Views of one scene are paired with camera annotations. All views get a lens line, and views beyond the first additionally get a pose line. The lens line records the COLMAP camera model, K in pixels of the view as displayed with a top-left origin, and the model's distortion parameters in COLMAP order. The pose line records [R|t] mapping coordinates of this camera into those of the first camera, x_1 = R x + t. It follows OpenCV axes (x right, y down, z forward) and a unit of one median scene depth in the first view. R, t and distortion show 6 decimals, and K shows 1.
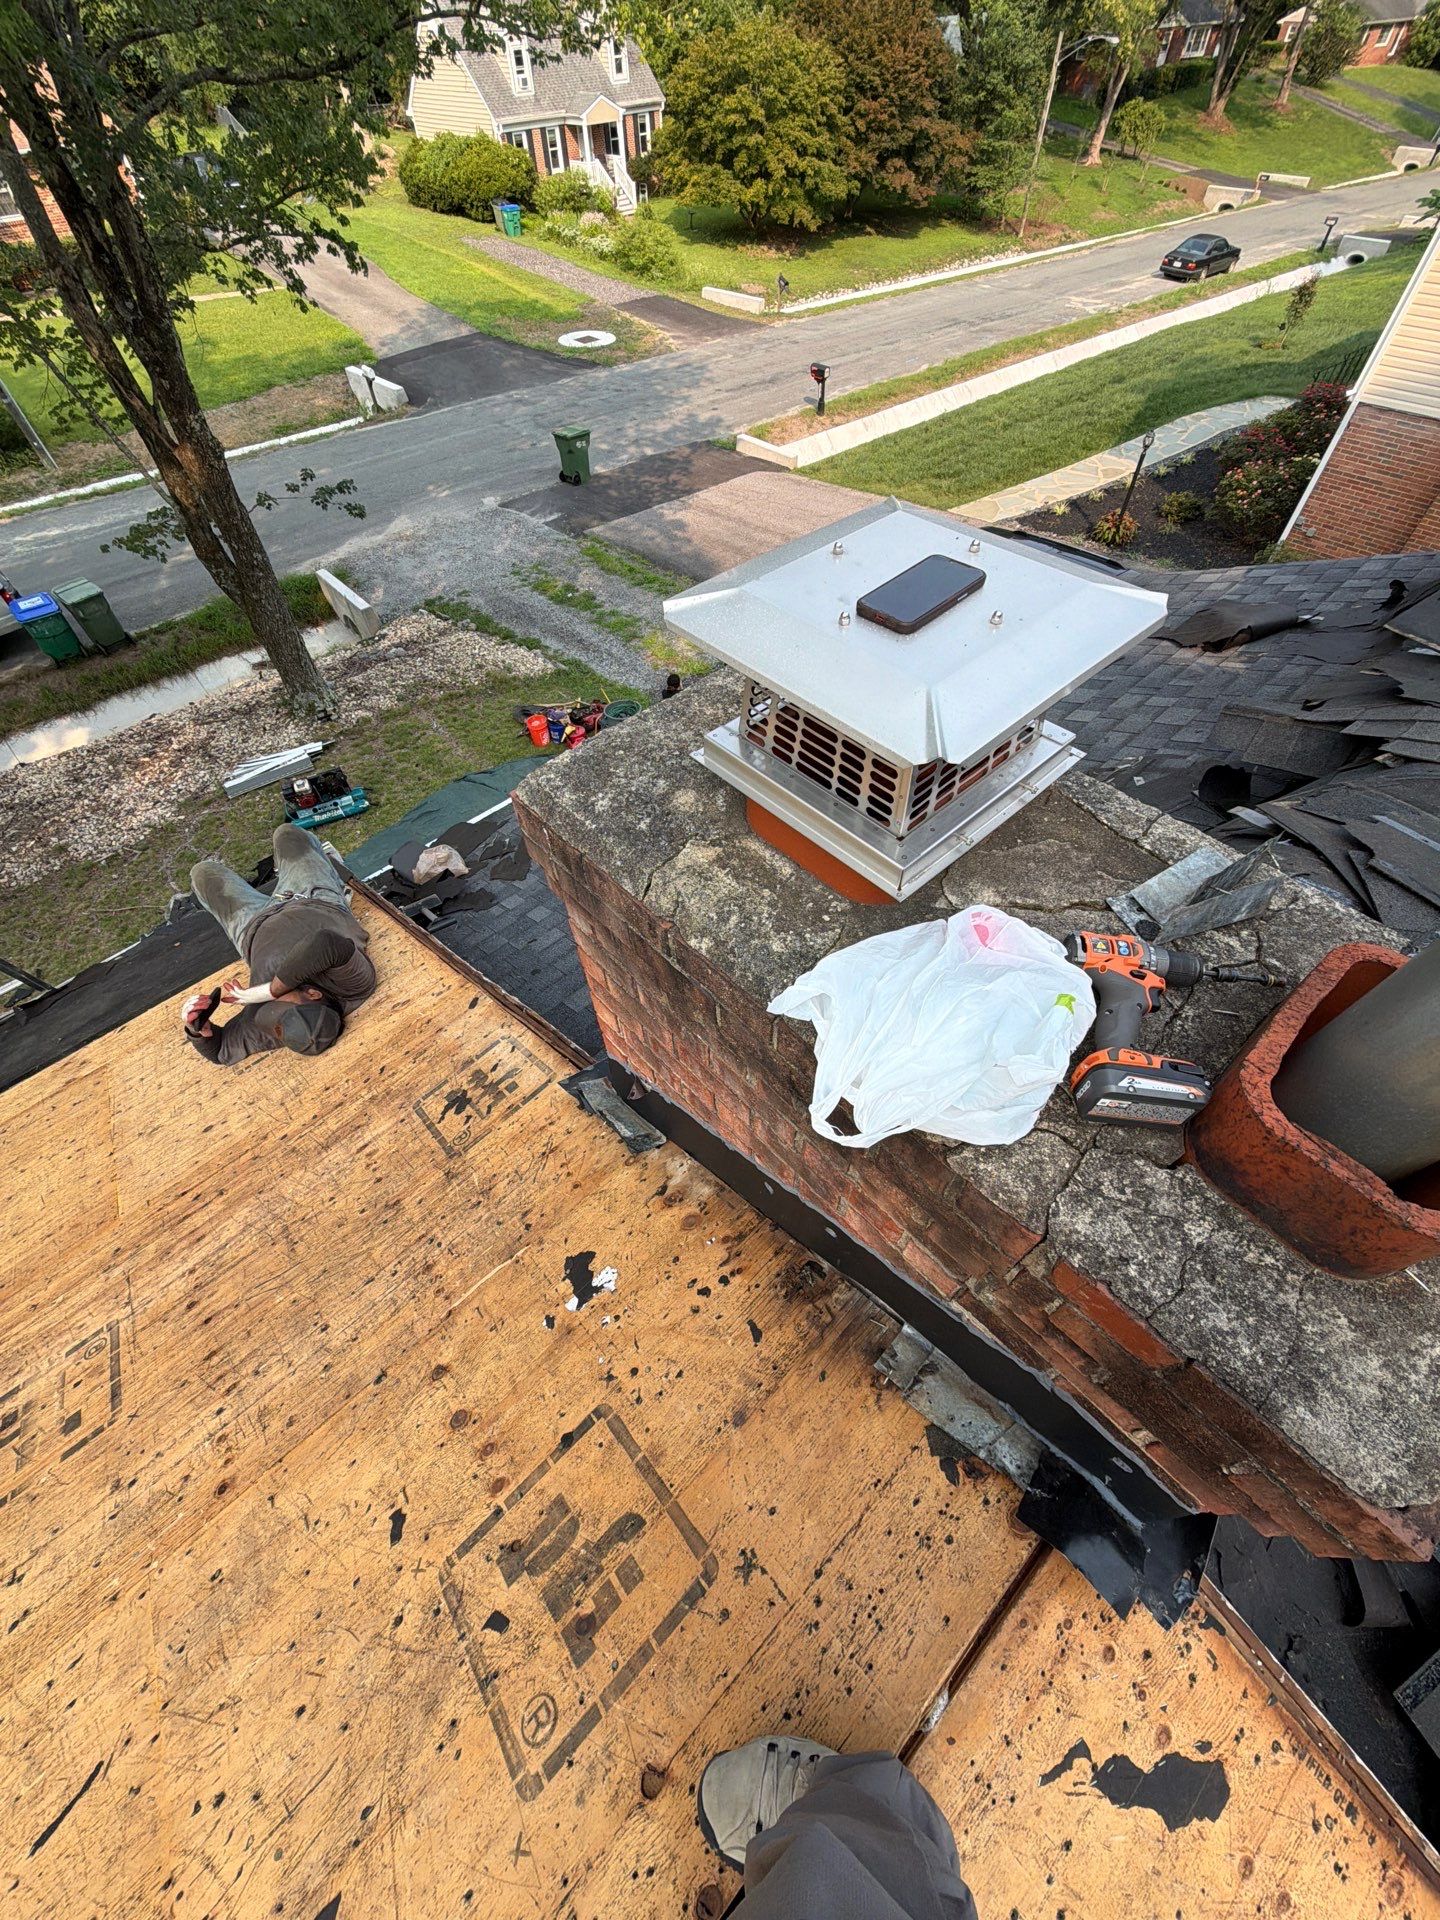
lens RADIAL K [[766.1, 0, 718.2], [0, 766.1, 956.3], [0, 0, 1]] dist [-0.002643, 0.000362]
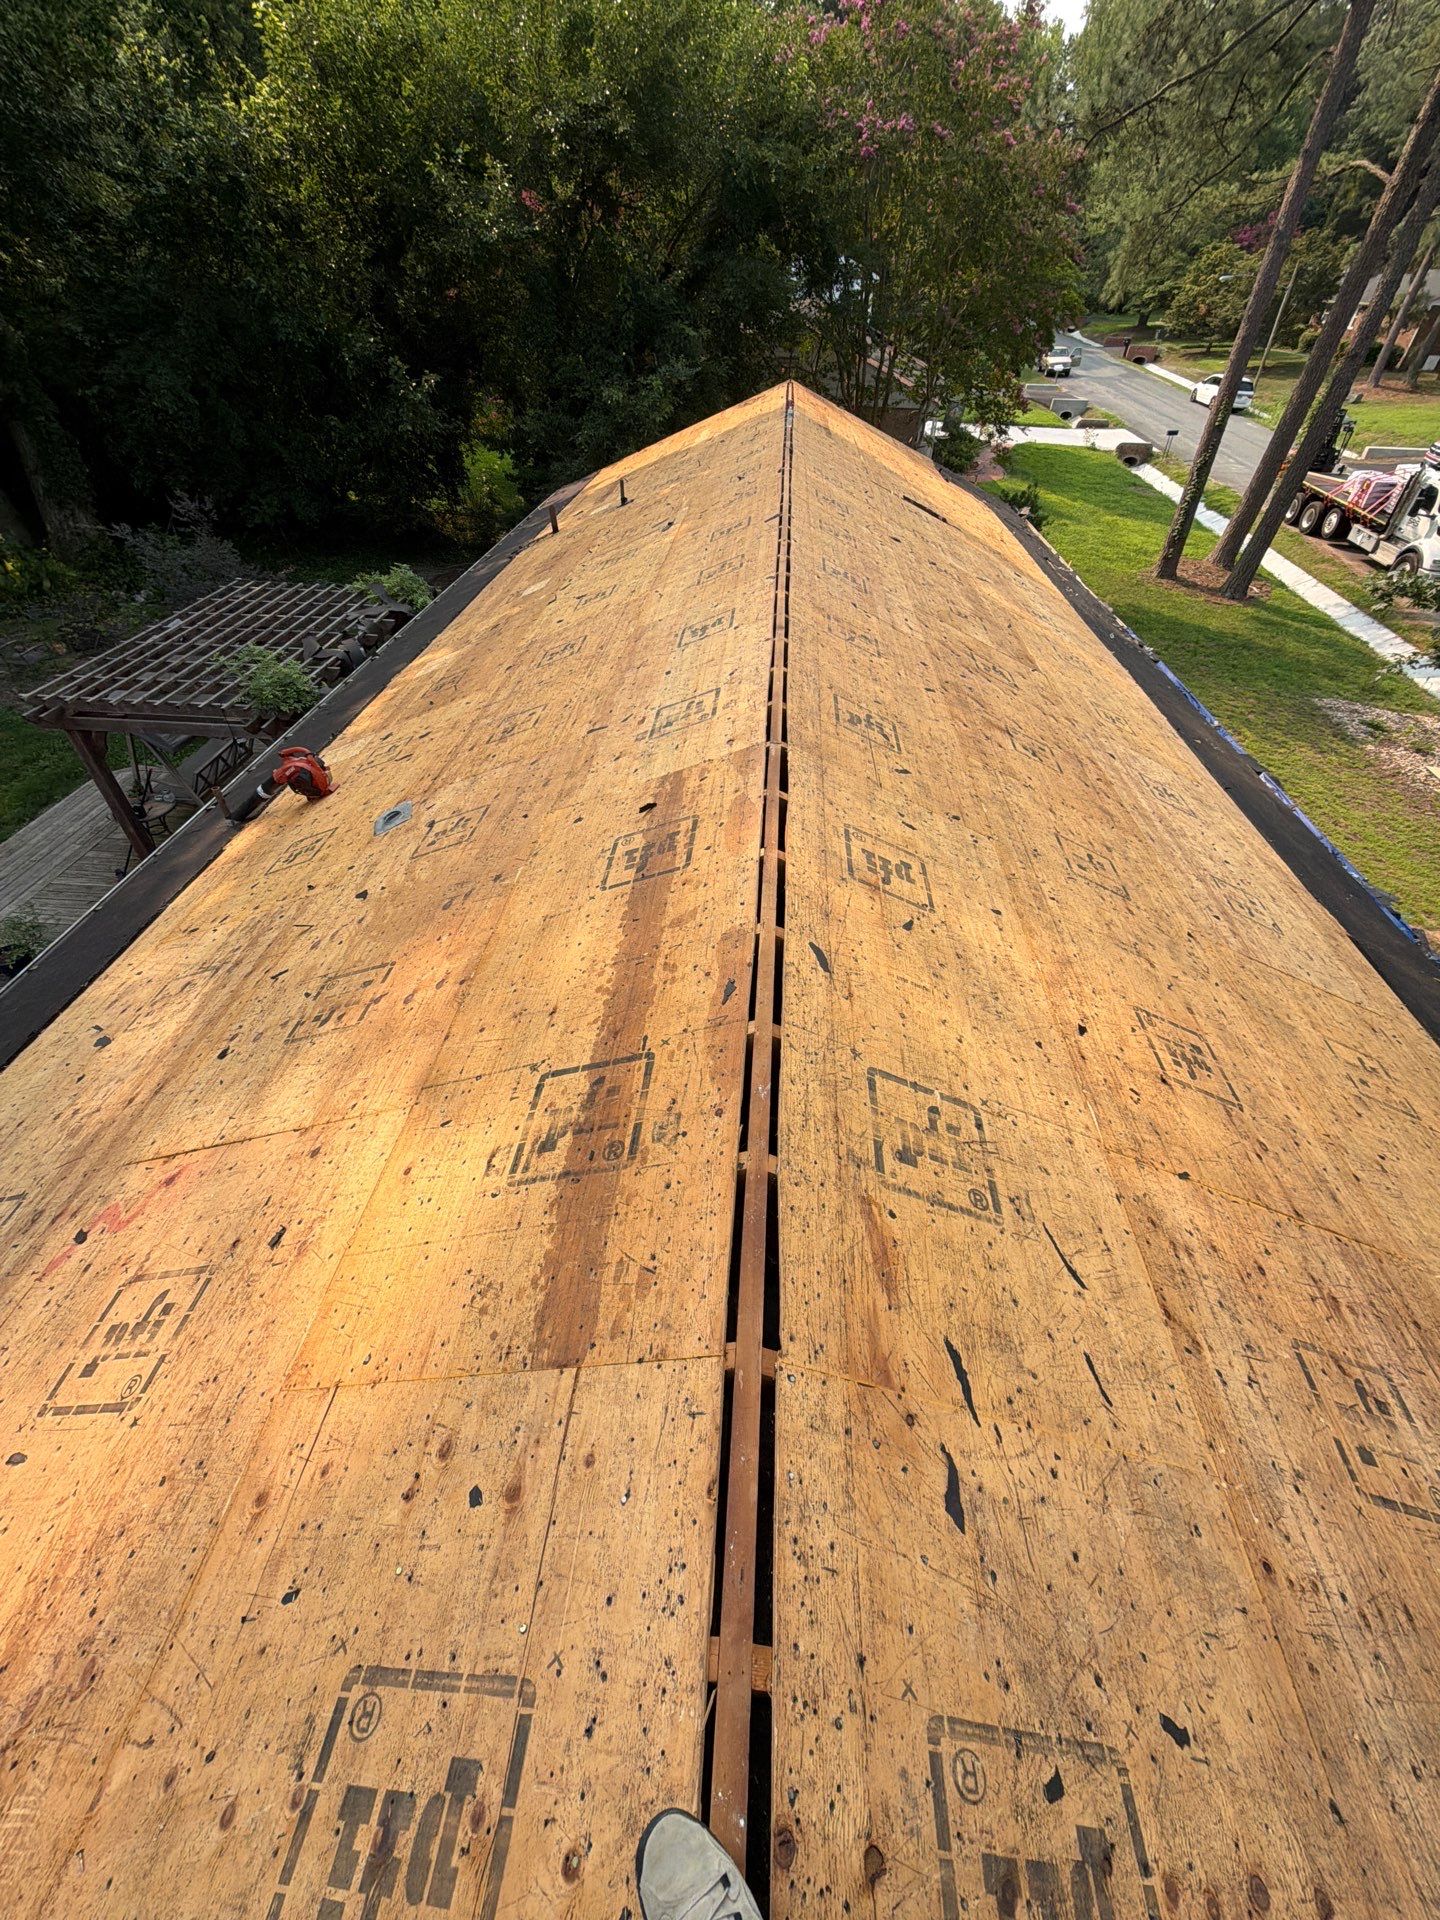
lens RADIAL K [[777.5, 0, 723.8], [0, 777.5, 962.2], [0, 0, 1]] dist [0.002529, 0.000075]
pose [[-0.731625, 0.461072, -0.502132, 0.001482], [-0.539171, 0.059365, 0.840102, 0.017203], [0.417156, 0.885375, 0.205164, -0.019326]]
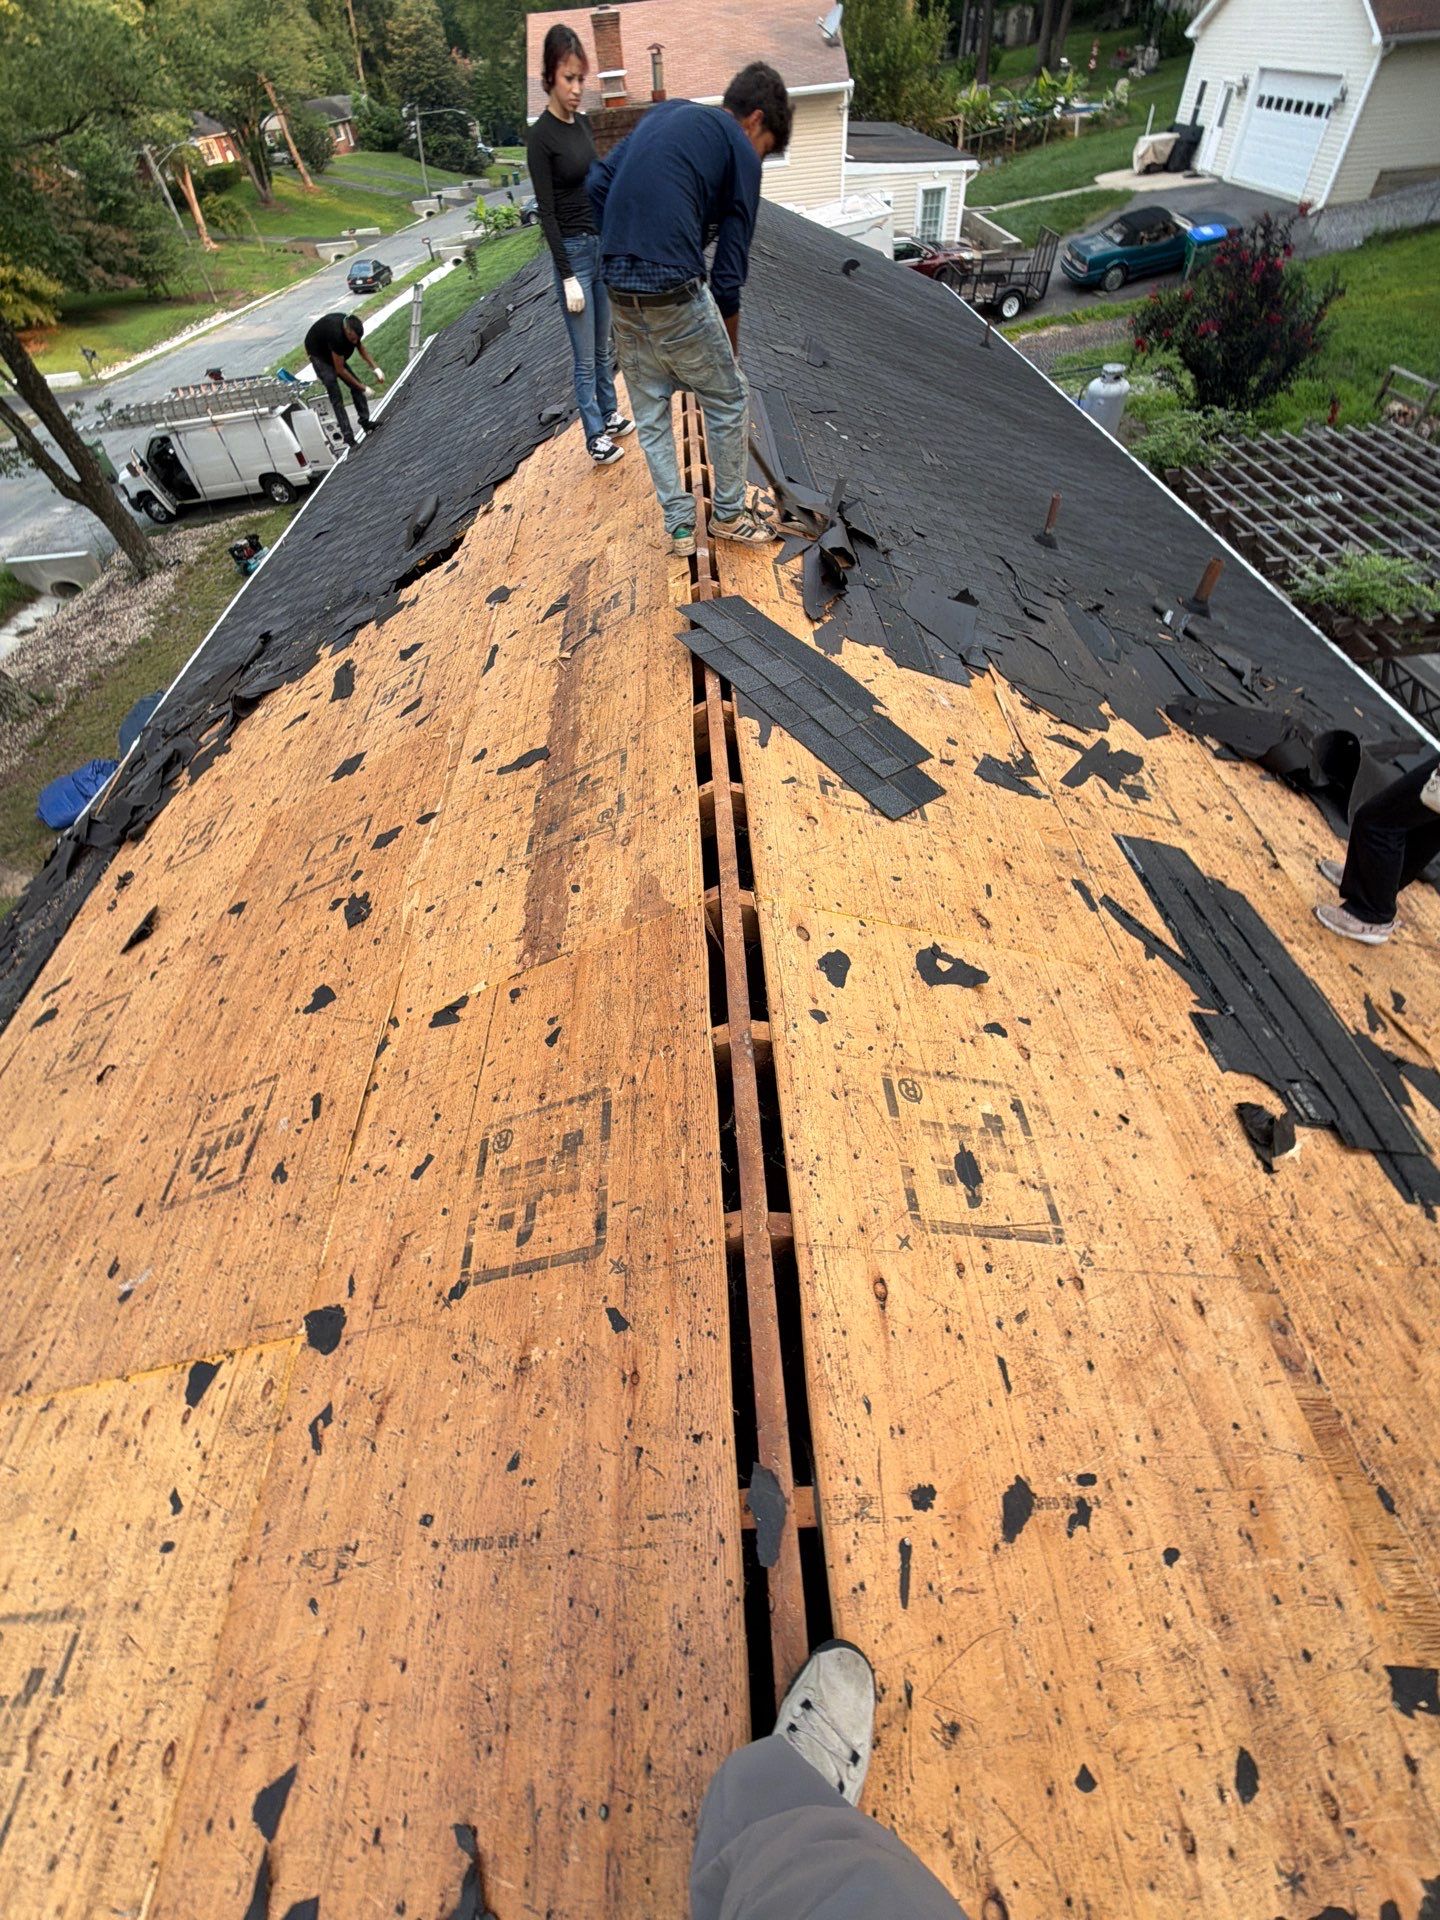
lens RADIAL K [[766.1, 0, 723.7], [0, 766.1, 961.2], [0, 0, 1]] dist [-0.002643, 0.000362]
pose [[0.642305, -0.606346, 0.468815, -0.796129], [0.636721, 0.762621, 0.113997, 0.623313], [-0.426650, 0.225284, 0.875909, -0.451680]]
